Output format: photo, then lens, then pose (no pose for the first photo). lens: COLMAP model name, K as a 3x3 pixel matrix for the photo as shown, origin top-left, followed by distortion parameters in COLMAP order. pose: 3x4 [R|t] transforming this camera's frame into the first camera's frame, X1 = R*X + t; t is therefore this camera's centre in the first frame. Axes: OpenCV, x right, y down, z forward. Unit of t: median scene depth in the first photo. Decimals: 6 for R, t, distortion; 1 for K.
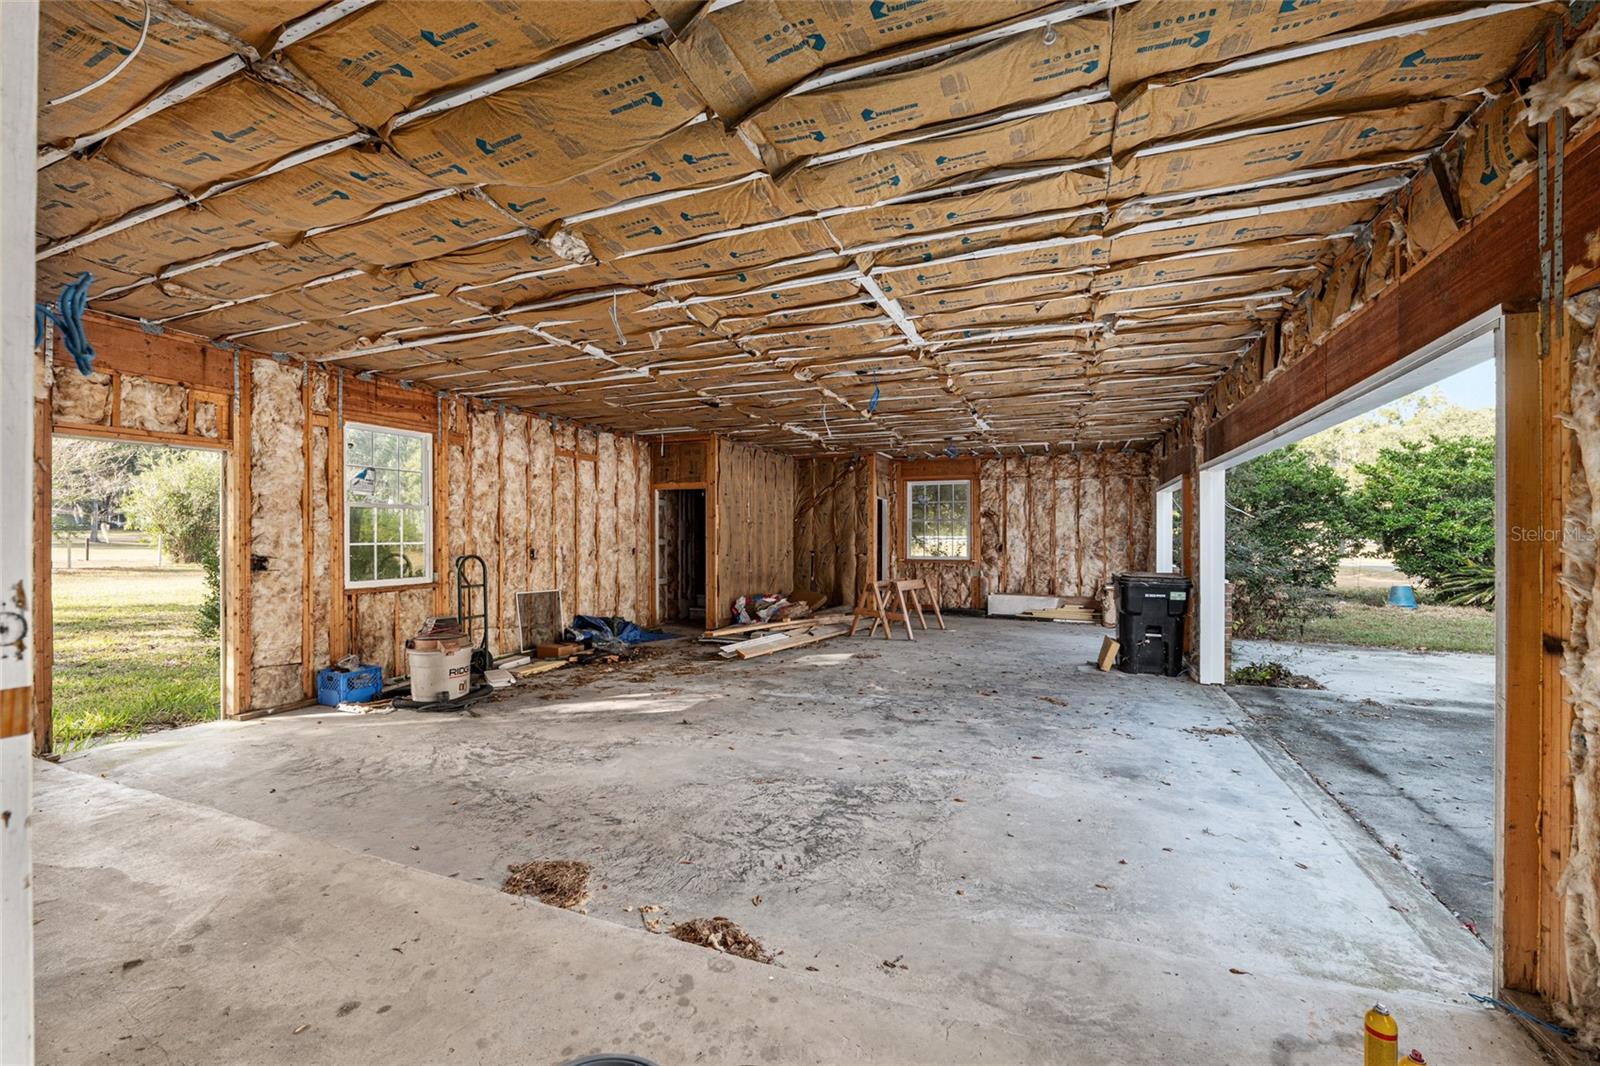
lens RADIAL K [[655.8, 0, 797.1], [0, 655.8, 538.9], [0, 0, 1]] dist [-0.011474, 0.000878]
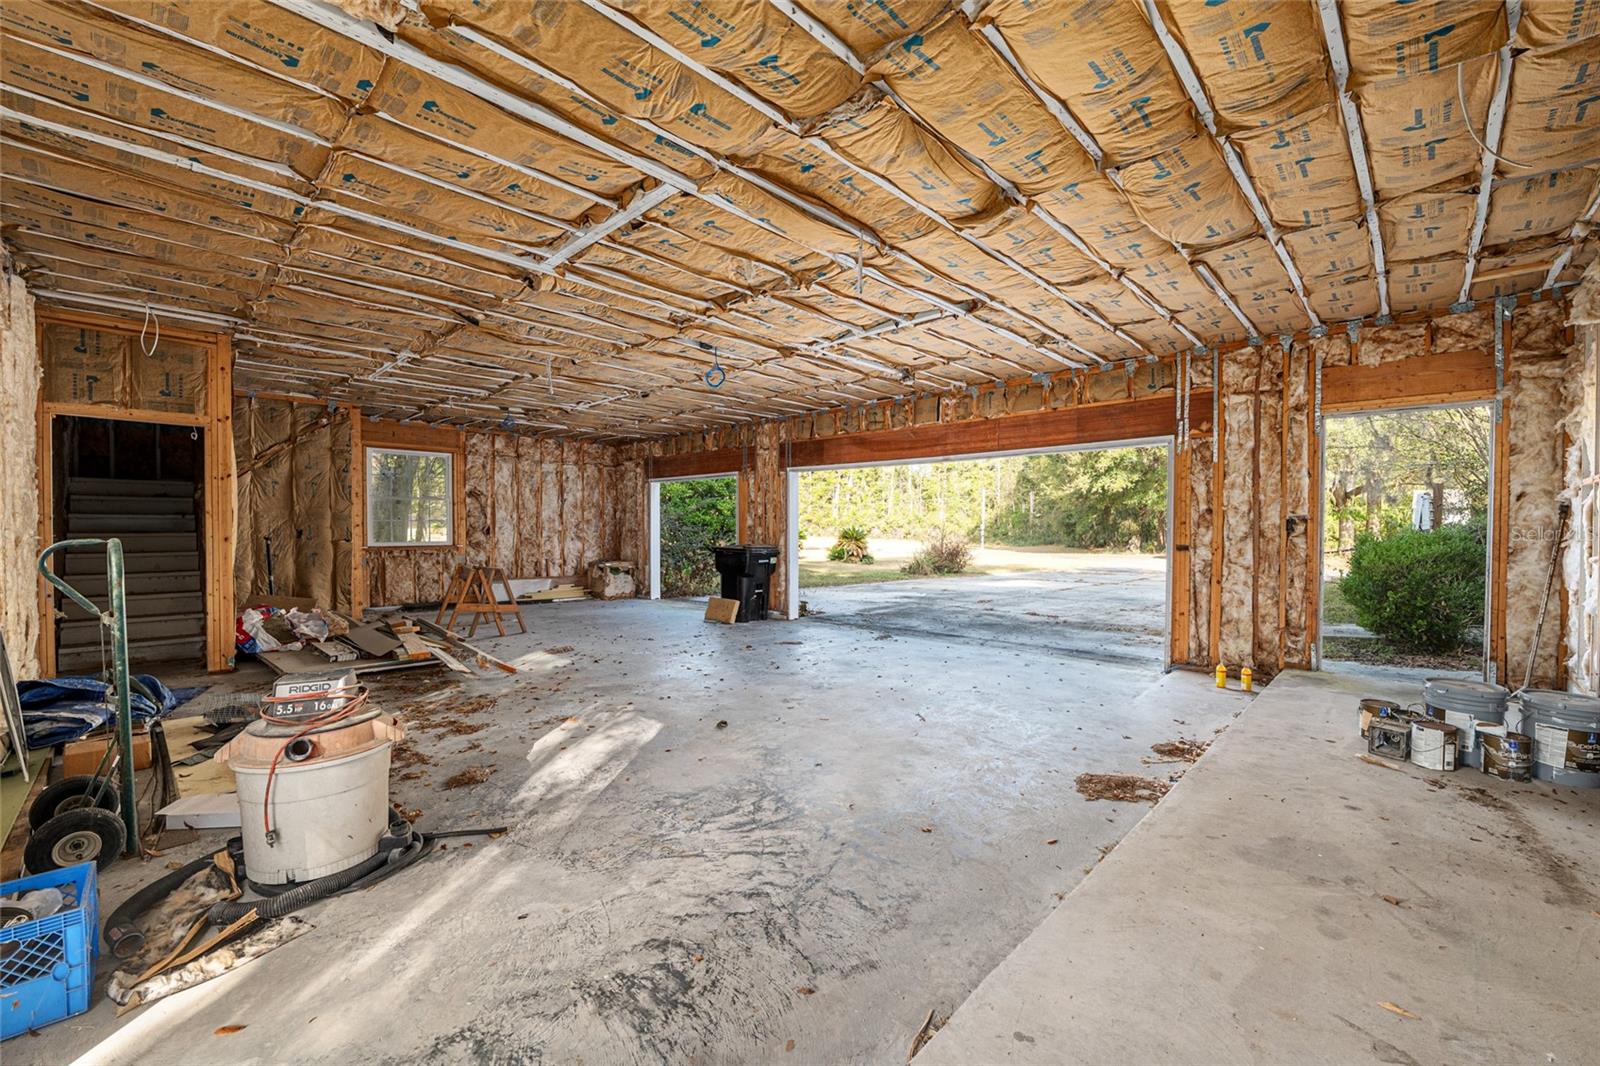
lens RADIAL K [[655.8, 0, 797.4], [0, 655.8, 539.5], [0, 0, 1]] dist [-0.011474, 0.000878]
pose [[0.360648, -0.019034, 0.932508, -0.694189], [0.003628, 0.999813, 0.019005, 0.017309], [-0.932695, -0.003470, 0.360650, 0.451335]]
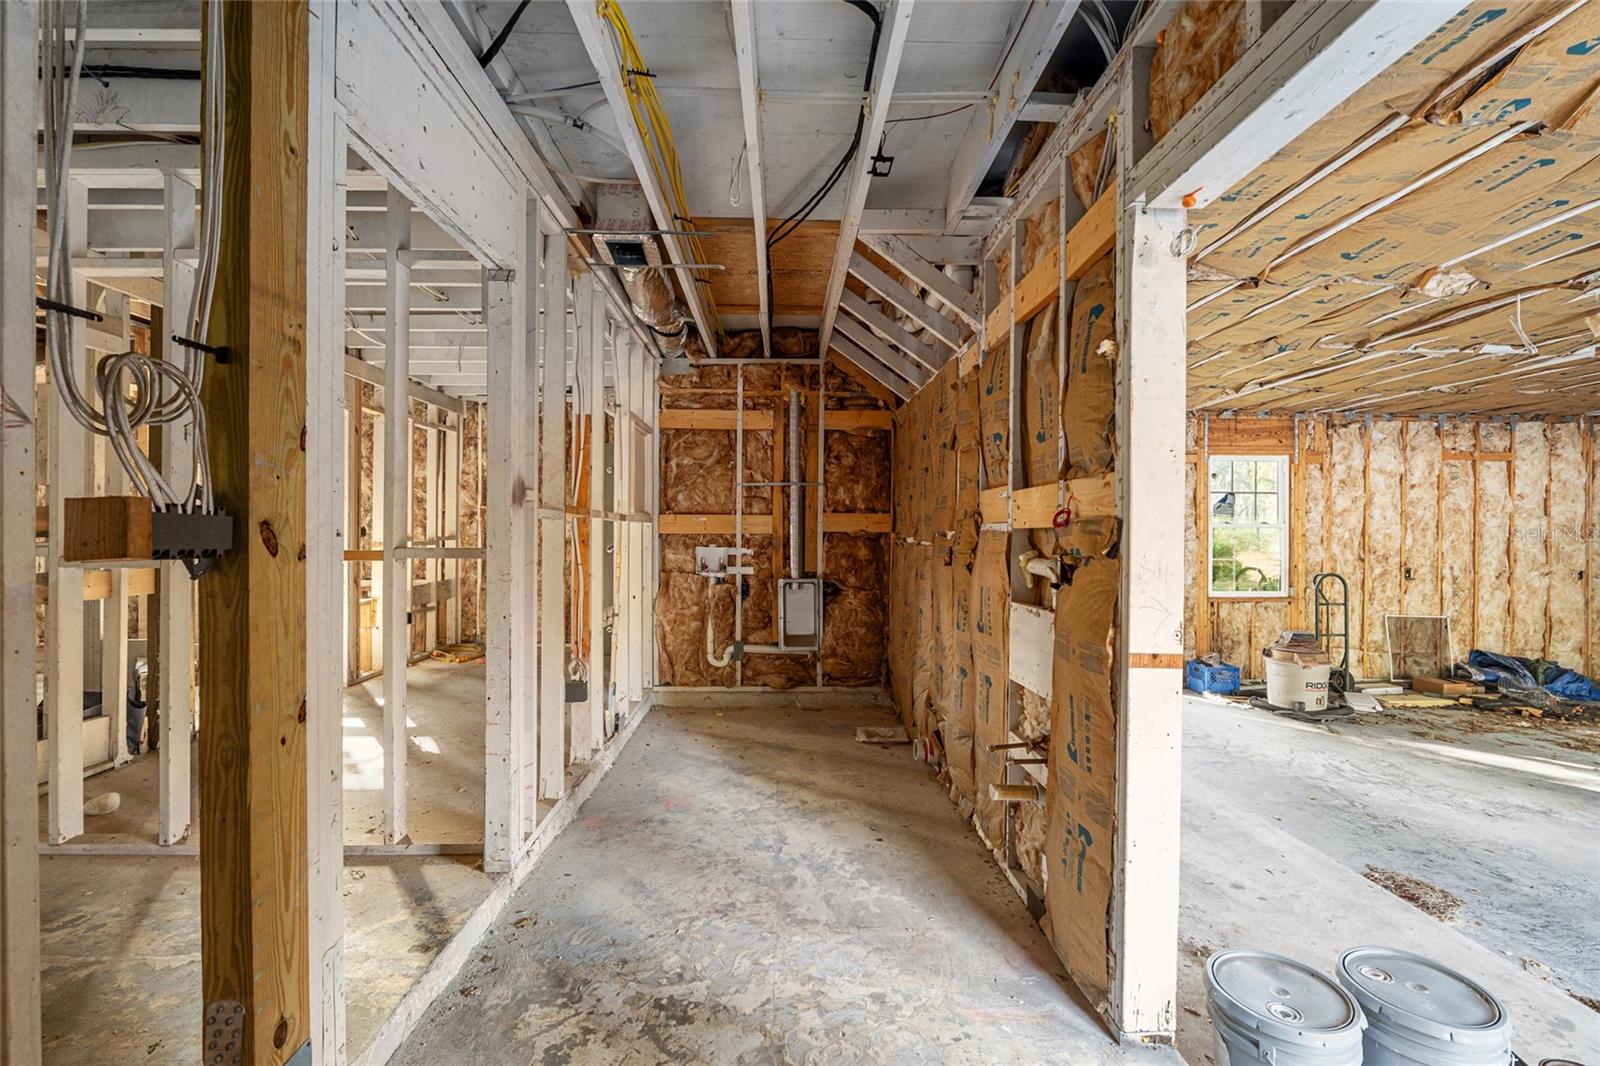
lens RADIAL K [[655.8, 0, 795.5], [0, 655.8, 532.3], [0, 0, 1]] dist [-0.011474, 0.000878]
pose [[0.411224, 0.003476, -0.911528, 0.074734], [-0.011848, 0.999929, -0.001531, -0.026876], [0.911457, 0.011429, 0.411236, -0.160375]]
